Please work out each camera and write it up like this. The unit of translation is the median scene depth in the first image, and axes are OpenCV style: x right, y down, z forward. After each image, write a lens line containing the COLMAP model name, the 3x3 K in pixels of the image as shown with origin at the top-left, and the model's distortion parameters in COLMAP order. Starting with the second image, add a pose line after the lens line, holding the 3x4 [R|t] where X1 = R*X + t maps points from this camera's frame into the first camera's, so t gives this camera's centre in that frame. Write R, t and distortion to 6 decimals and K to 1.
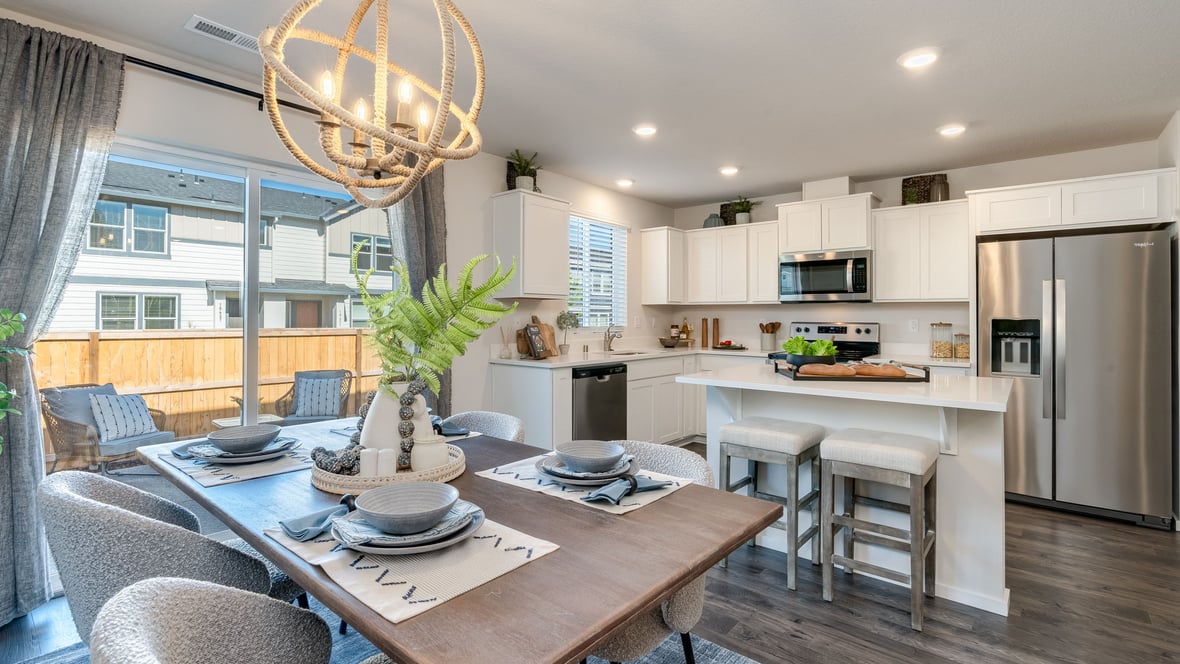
lens RADIAL K [[509.7, 0, 624.1], [0, 509.7, 319.0], [0, 0, 1]] dist [0.013995, 0.000293]
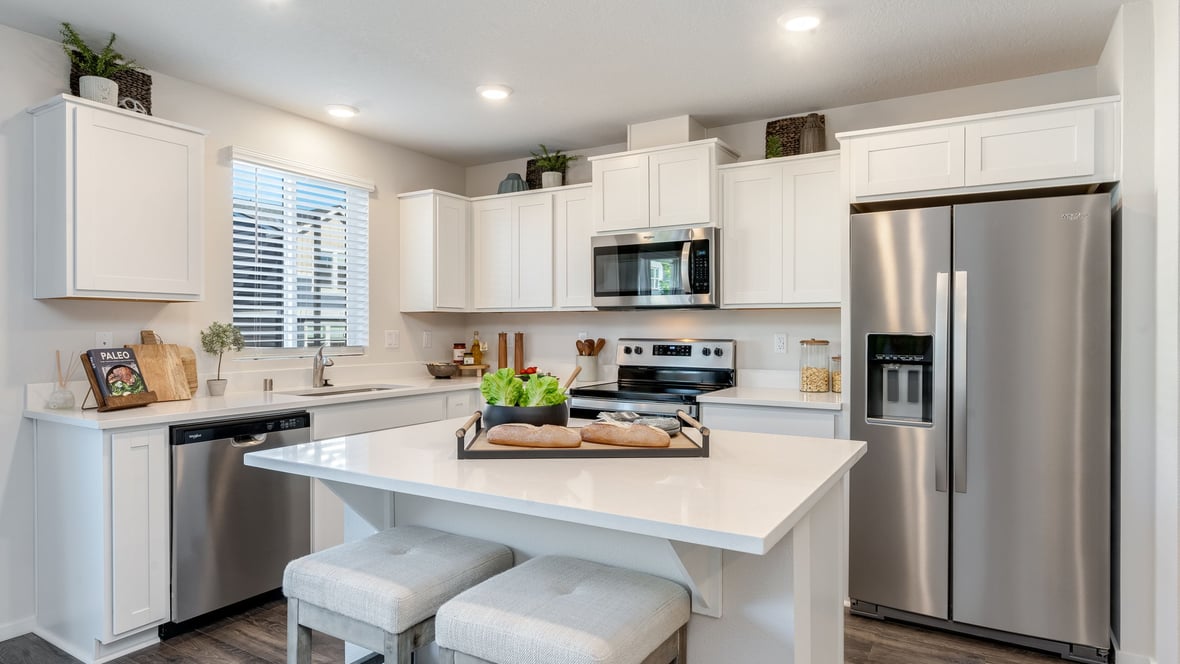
lens RADIAL K [[650.4, 0, 608.2], [0, 650.4, 340.1], [0, 0, 1]] dist [0.017749, 0.000344]
pose [[0.990170, -0.004733, 0.139792, 0.223295], [0.002972, 0.999914, 0.012802, -0.003219], [-0.139840, -0.012260, 0.990098, 0.192891]]
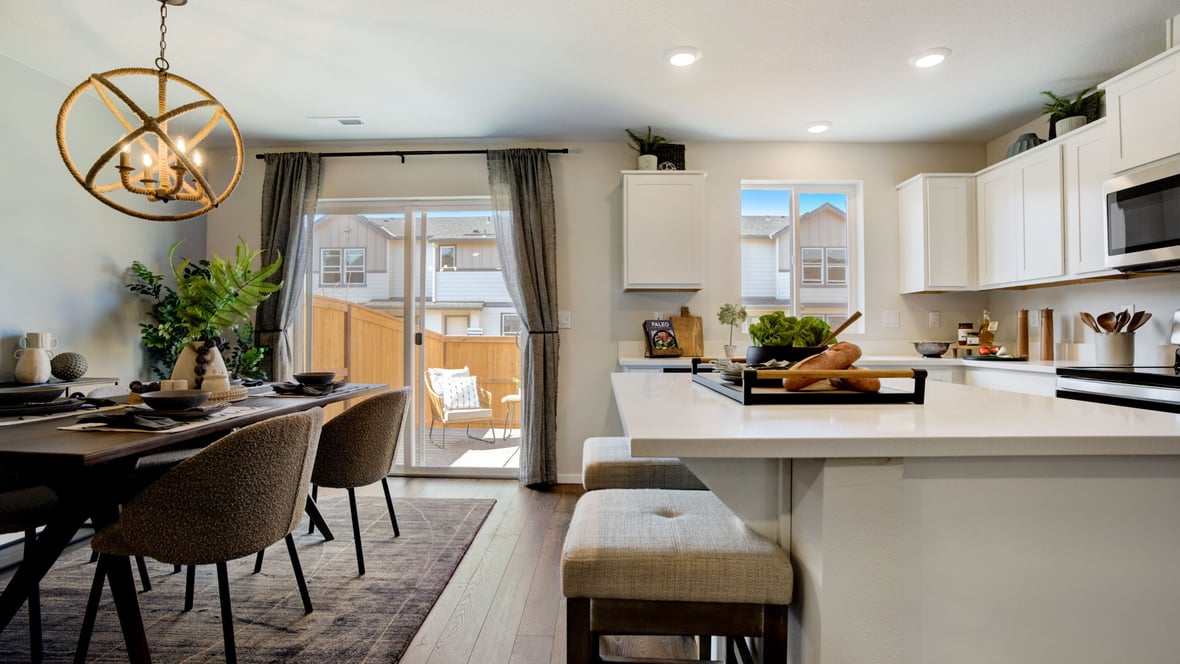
lens RADIAL K [[540.7, 0, 590.6], [0, 540.7, 332.6], [0, 0, 1]] dist [-0.024804, 0.000820]
pose [[0.627866, -0.004109, -0.778310, 0.424707], [-0.000468, 0.999984, -0.005657, 0.035747], [0.778321, 0.003916, 0.627854, 0.275365]]
